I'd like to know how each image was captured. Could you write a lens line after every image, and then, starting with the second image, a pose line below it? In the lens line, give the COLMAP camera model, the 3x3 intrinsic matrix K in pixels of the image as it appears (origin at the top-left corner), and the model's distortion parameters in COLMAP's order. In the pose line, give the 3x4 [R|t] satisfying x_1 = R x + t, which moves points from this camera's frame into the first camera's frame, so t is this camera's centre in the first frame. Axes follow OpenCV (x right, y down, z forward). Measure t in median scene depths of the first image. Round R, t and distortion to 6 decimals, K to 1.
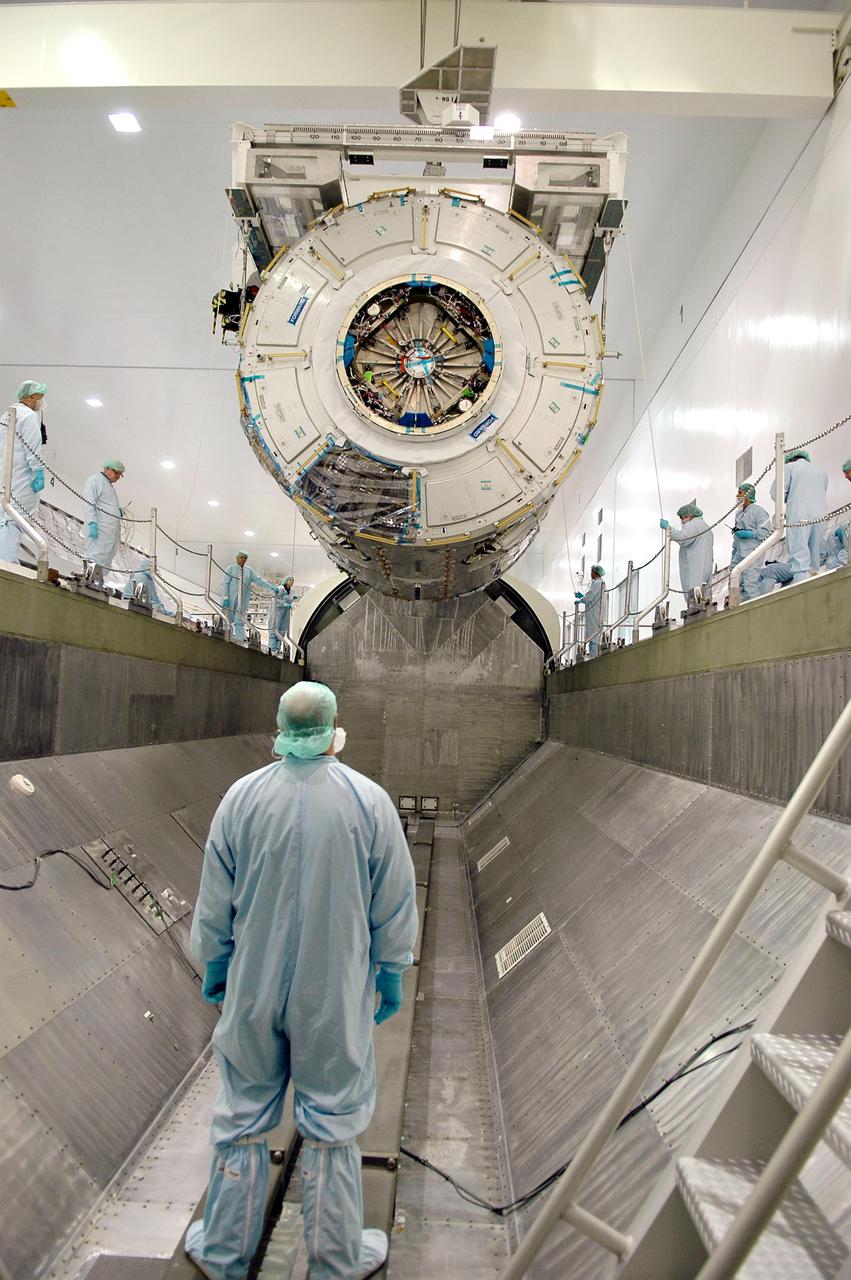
lens RADIAL K [[1010.3, 0, 418.8], [0, 1010.3, 651.8], [0, 0, 1]] dist [-0.003207, -0.011442]
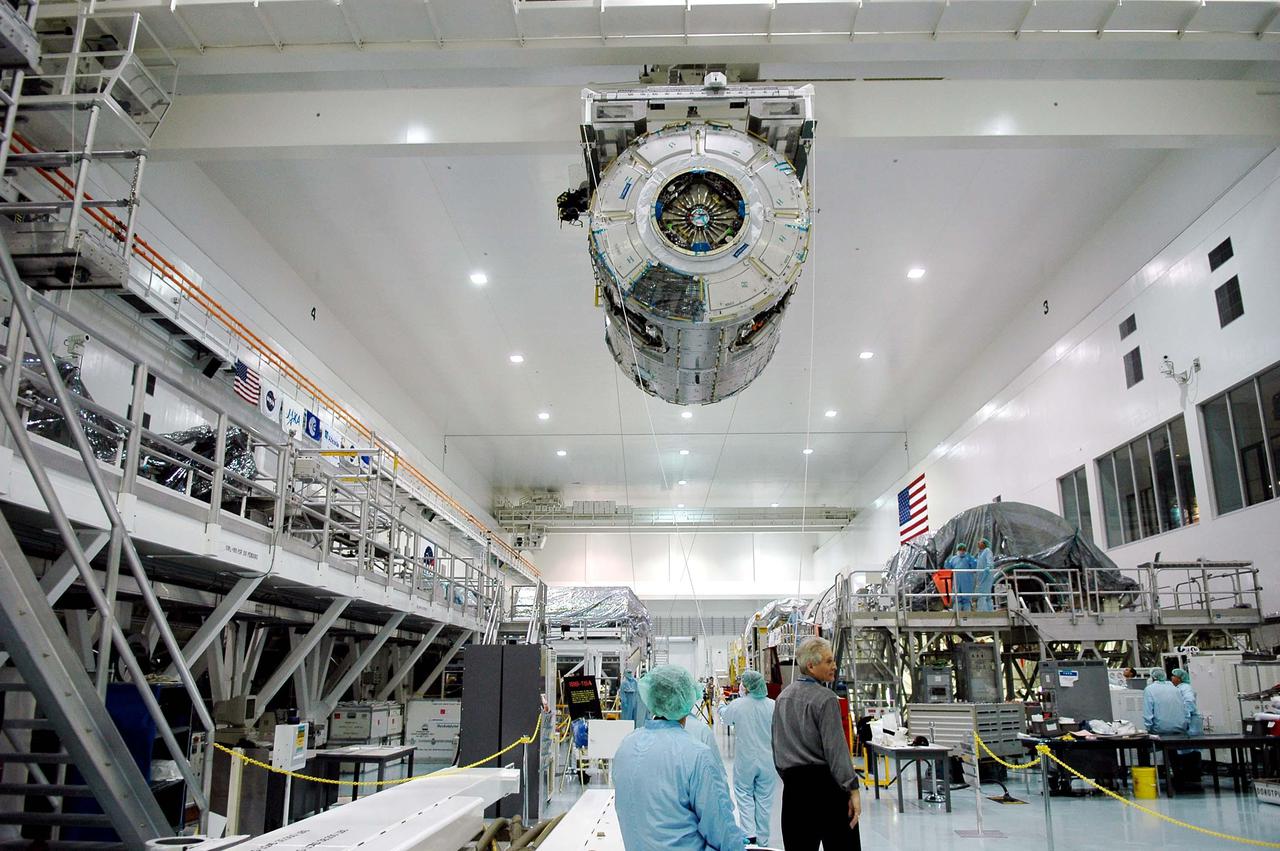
lens RADIAL K [[1010.3, 0, 645.9], [0, 1010.3, 428.3], [0, 0, 1]] dist [-0.003207, -0.011442]
pose [[0.998982, -0.044370, 0.008135, -0.116959], [0.045110, 0.982159, -0.182563, 0.355552], [0.000110, 0.182744, 0.983160, -0.574602]]
